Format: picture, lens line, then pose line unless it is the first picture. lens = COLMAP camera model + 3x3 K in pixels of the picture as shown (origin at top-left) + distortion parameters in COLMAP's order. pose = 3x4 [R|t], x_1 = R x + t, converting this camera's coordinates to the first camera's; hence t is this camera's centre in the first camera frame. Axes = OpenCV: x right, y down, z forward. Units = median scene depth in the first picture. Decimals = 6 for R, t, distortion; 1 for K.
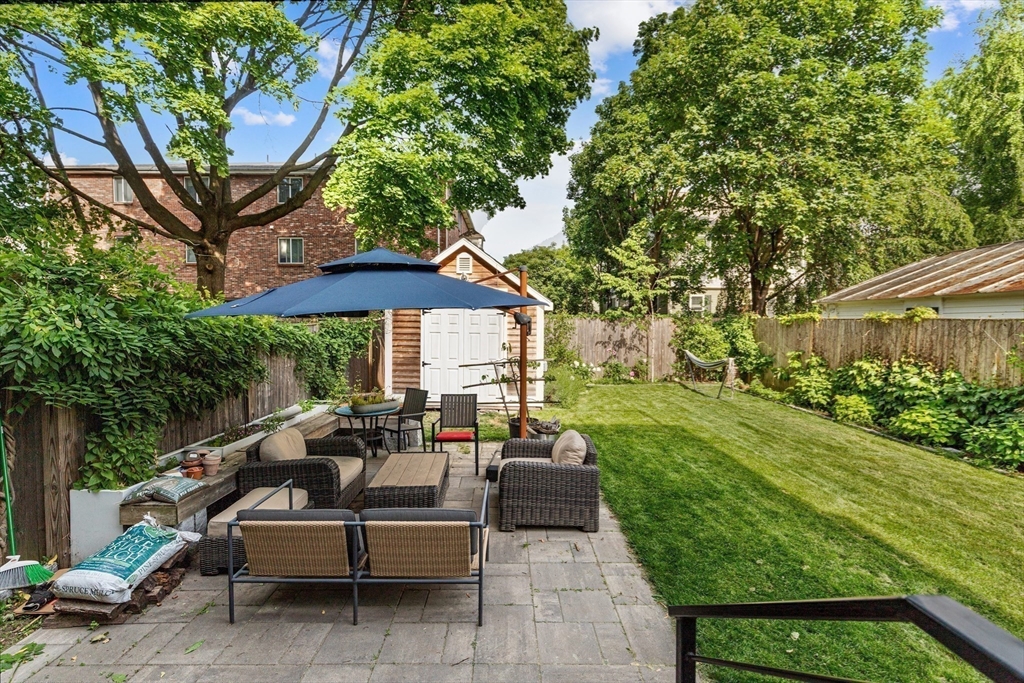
lens RADIAL K [[471.9, 0, 536.1], [0, 471.9, 344.8], [0, 0, 1]] dist [0.005241, -0.001368]
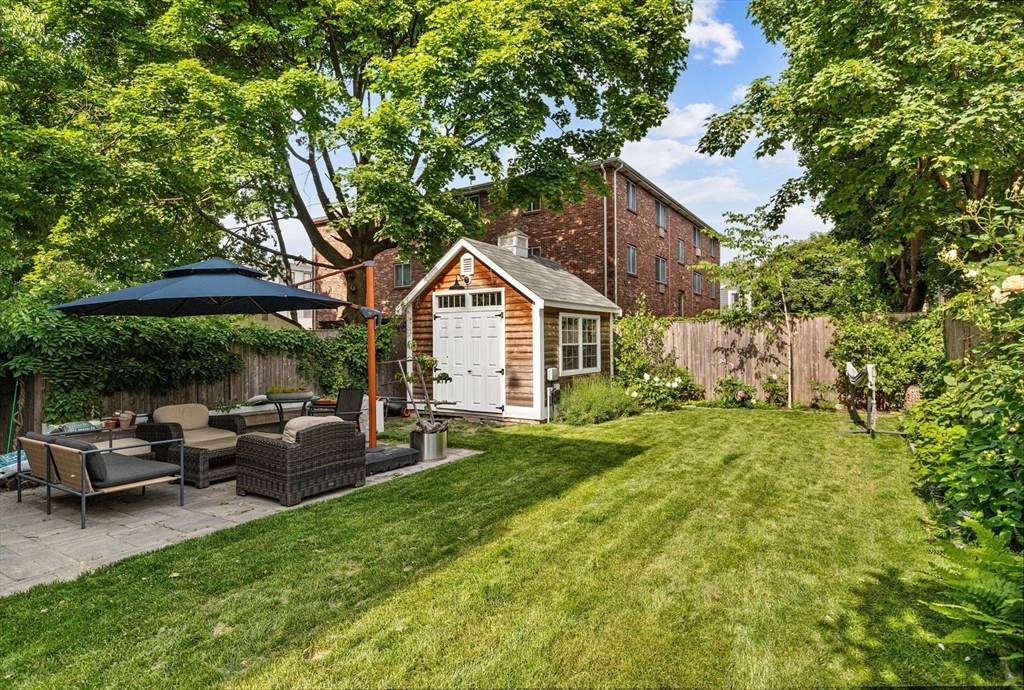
lens RADIAL K [[556.1, 0, 503.0], [0, 556.1, 343.5], [0, 0, 1]] dist [-0.003644, -0.000708]
pose [[0.811582, -0.026567, -0.583635, 0.533464], [-0.005426, 0.998580, -0.053001, 0.045506], [0.584214, 0.046181, 0.810285, 0.120558]]
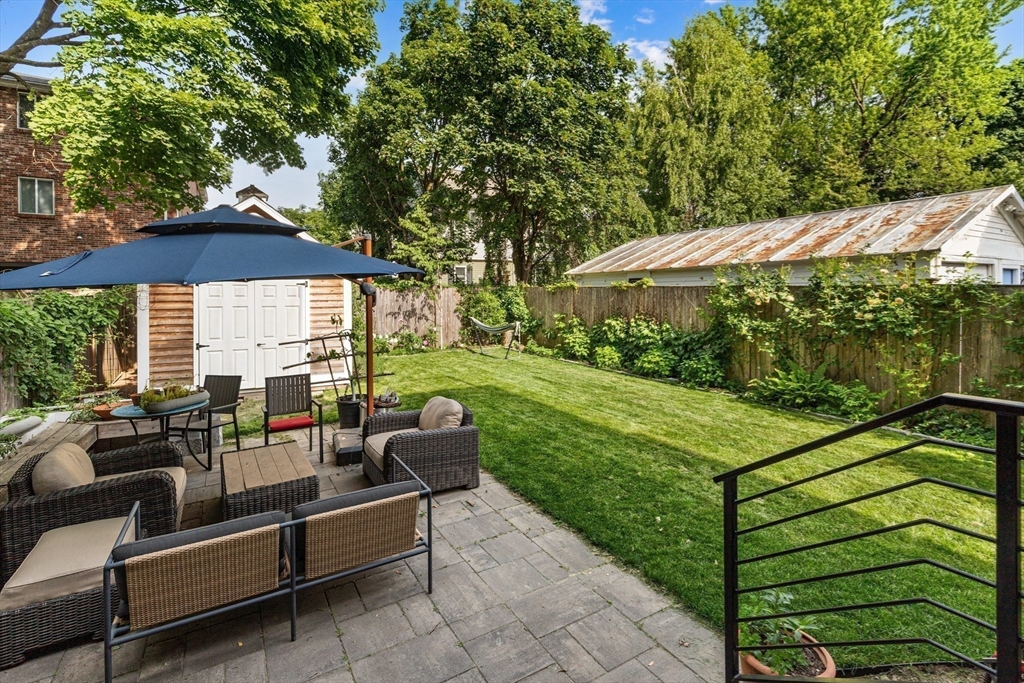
lens RADIAL K [[471.9, 0, 537.5], [0, 471.9, 298.1], [0, 0, 1]] dist [0.005241, -0.001368]
pose [[0.854690, -0.020714, 0.518726, -0.160189], [0.038723, 0.998964, -0.023912, -0.000755], [-0.517693, 0.040524, 0.854606, -0.002492]]
